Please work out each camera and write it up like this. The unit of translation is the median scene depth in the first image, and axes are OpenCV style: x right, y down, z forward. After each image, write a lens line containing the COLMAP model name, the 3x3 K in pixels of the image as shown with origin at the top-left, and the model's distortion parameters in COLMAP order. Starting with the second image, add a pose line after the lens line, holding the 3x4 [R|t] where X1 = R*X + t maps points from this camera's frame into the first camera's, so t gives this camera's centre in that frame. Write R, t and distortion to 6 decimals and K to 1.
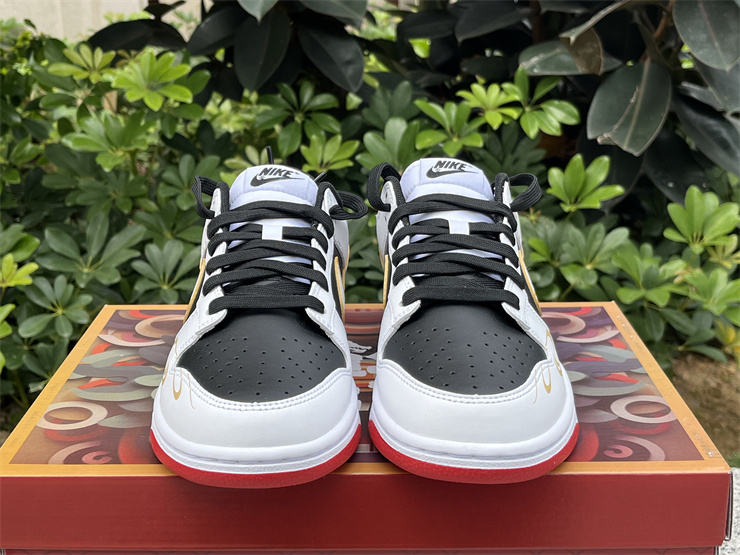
lens RADIAL K [[1014.2, 0, 362.6], [0, 1014.2, 263.4], [0, 0, 1]] dist [-0.007502, 0.000000]
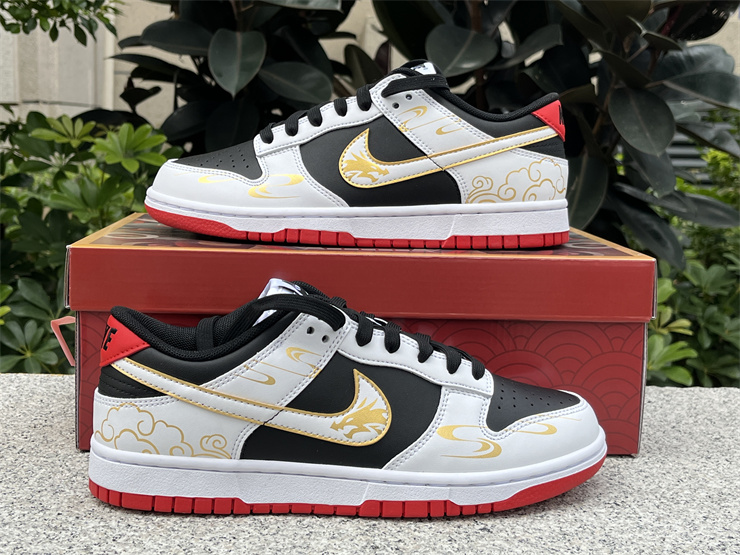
lens RADIAL K [[1014.2, 0, 369.4], [0, 1014.2, 273.3], [0, 0, 1]] dist [-0.007502, 0.000000]
pose [[0.997107, 0.030250, 0.069735, -0.026354], [-0.018506, 0.986406, -0.163280, 0.116032], [-0.073726, 0.161517, 0.984112, -0.043623]]
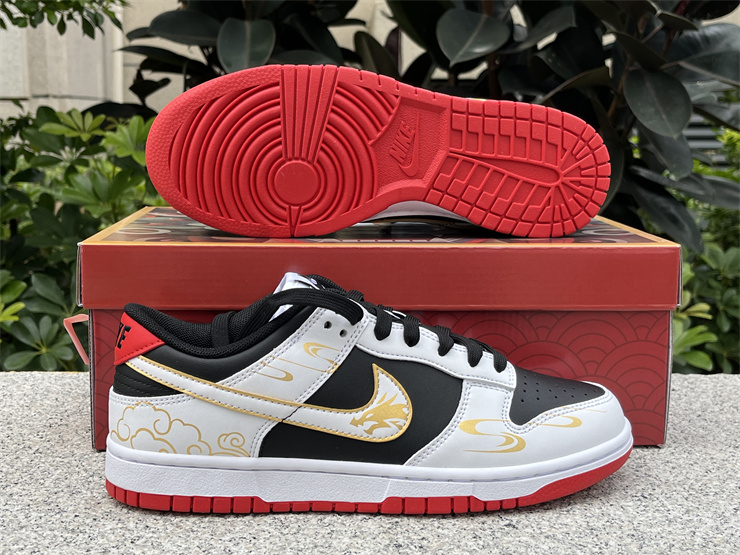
lens RADIAL K [[1014.2, 0, 367.1], [0, 1014.2, 283.2], [0, 0, 1]] dist [-0.007502, 0.000000]
pose [[0.998434, 0.010817, 0.054889, -0.027247], [-0.002926, 0.989883, -0.141853, 0.113402], [-0.055869, 0.141470, 0.988365, -0.035785]]
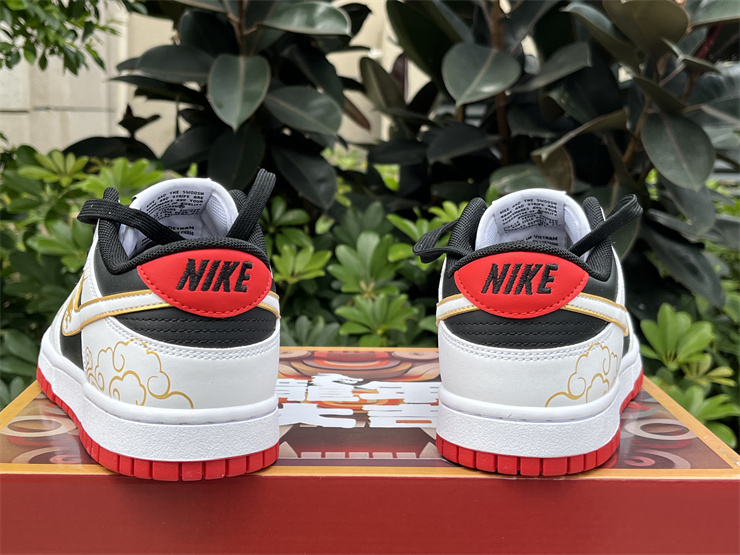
lens RADIAL K [[1014.2, 0, 363.7], [0, 1014.2, 270.6], [0, 0, 1]] dist [-0.007502, 0.000000]
pose [[0.998874, 0.024188, 0.040809, -0.011679], [-0.017713, 0.988197, -0.152161, 0.047176], [-0.044008, 0.151267, 0.987513, 0.022609]]
